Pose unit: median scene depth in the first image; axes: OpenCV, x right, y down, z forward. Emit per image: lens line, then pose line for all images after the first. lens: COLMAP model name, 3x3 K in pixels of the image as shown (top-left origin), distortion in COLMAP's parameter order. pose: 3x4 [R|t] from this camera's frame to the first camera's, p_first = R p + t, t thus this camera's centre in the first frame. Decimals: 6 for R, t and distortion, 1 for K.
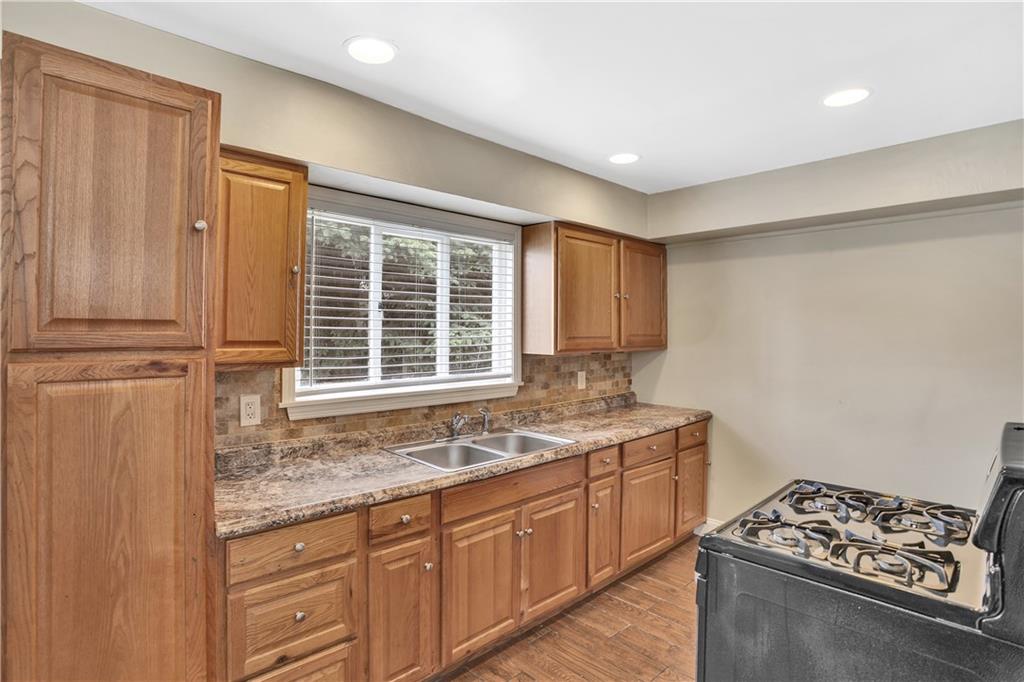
lens RADIAL K [[522.4, 0, 491.5], [0, 522.4, 332.3], [0, 0, 1]] dist [-0.034091, 0.000697]
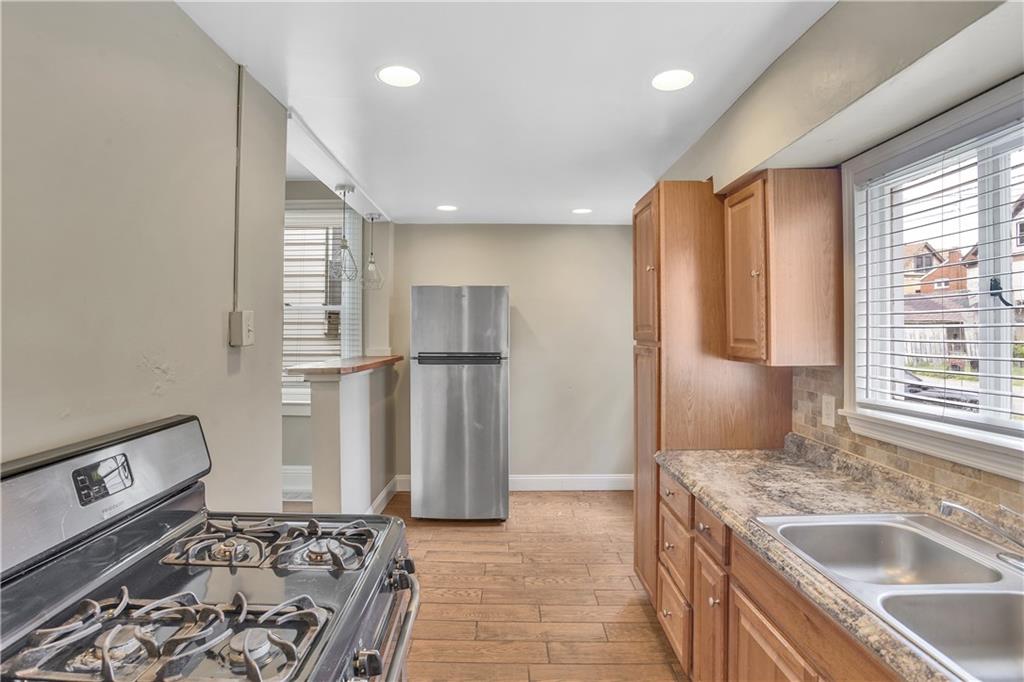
lens RADIAL K [[522.4, 0, 491.5], [0, 522.4, 332.3], [0, 0, 1]] dist [-0.034091, 0.000697]
pose [[-0.689283, -0.007925, -0.724449, 0.485060], [-0.008206, 0.999961, -0.003131, 0.006398], [0.724446, 0.003787, -0.689321, 0.847671]]
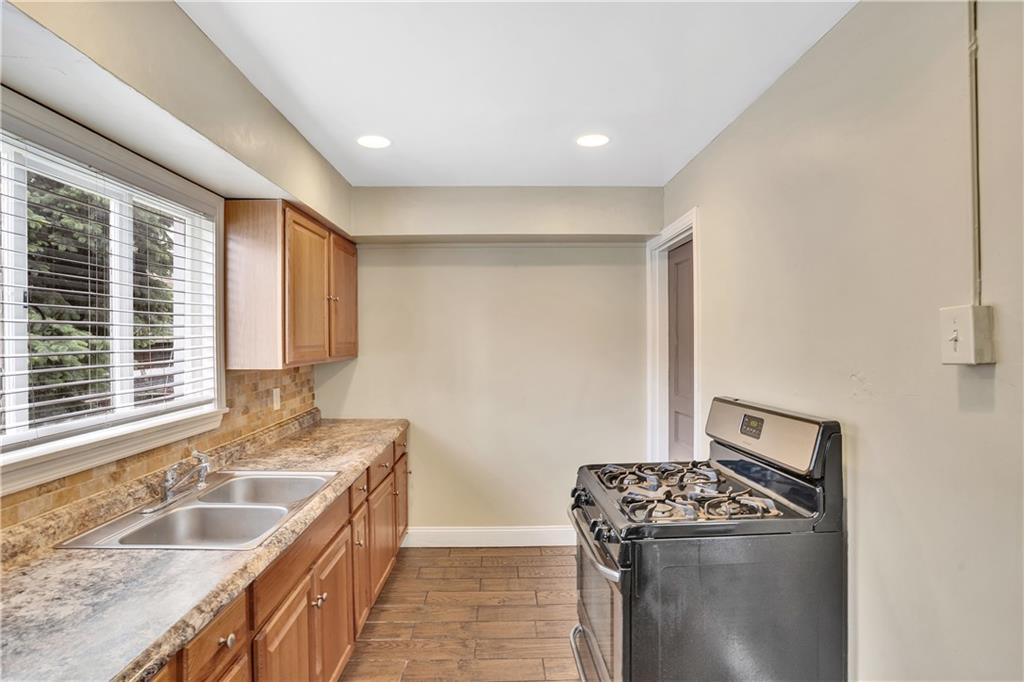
lens RADIAL K [[546.4, 0, 509.8], [0, 546.4, 338.6], [0, 0, 1]] dist [-0.084223, 0.045026]
pose [[0.657503, -0.011213, 0.753368, -0.257660], [0.013007, 0.999909, 0.003530, -0.001062], [-0.753339, 0.007478, 0.657589, 0.201838]]
